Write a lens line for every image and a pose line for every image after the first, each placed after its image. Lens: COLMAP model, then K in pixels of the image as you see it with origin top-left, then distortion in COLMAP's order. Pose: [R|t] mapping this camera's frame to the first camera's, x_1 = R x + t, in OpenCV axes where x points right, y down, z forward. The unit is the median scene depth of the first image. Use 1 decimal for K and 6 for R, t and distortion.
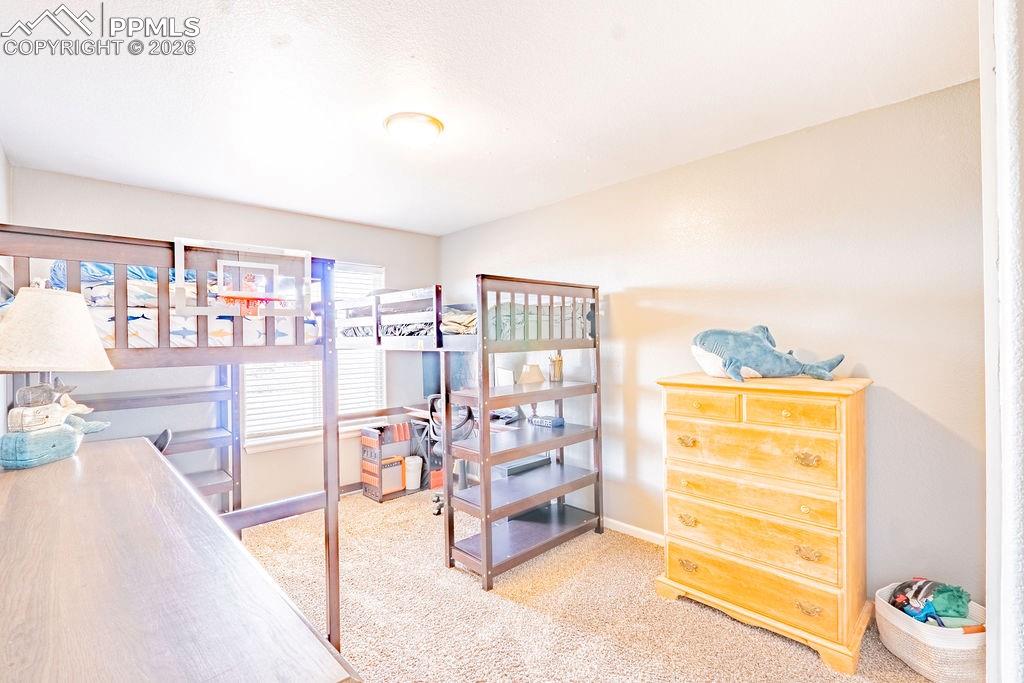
lens RADIAL K [[465.4, 0, 515.5], [0, 465.4, 339.4], [0, 0, 1]] dist [-0.009538, 0.000524]
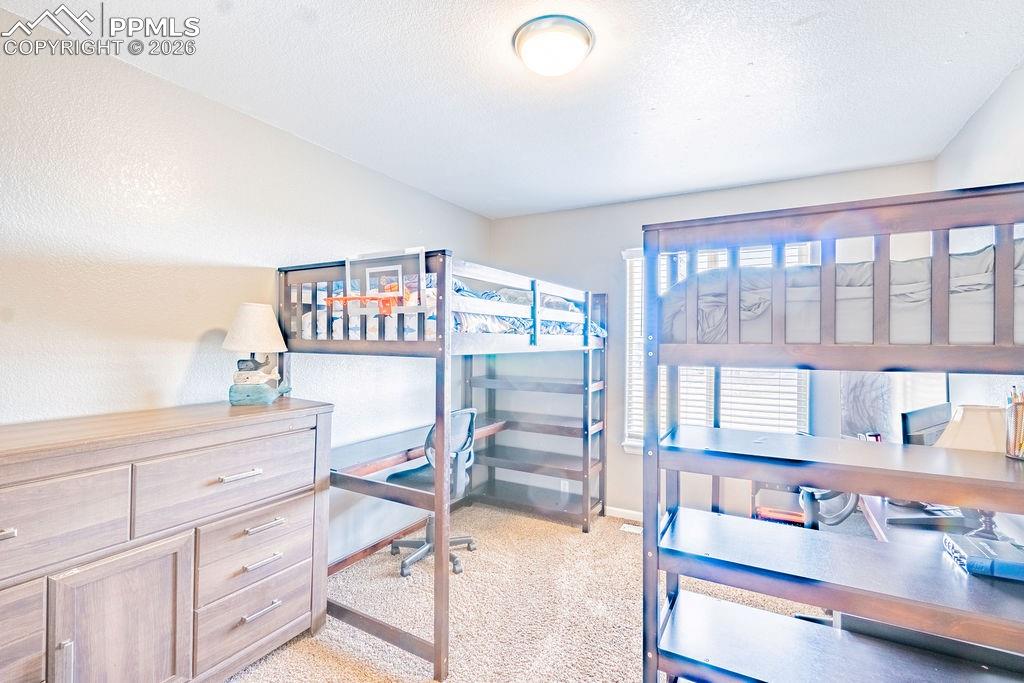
lens RADIAL K [[465.4, 0, 515.5], [0, 465.4, 339.4], [0, 0, 1]] dist [-0.009538, 0.000524]
pose [[0.297330, 0.040265, -0.953925, 0.570094], [0.002504, 0.999074, 0.042951, -0.034788], [0.954772, -0.015159, 0.296954, 0.903622]]
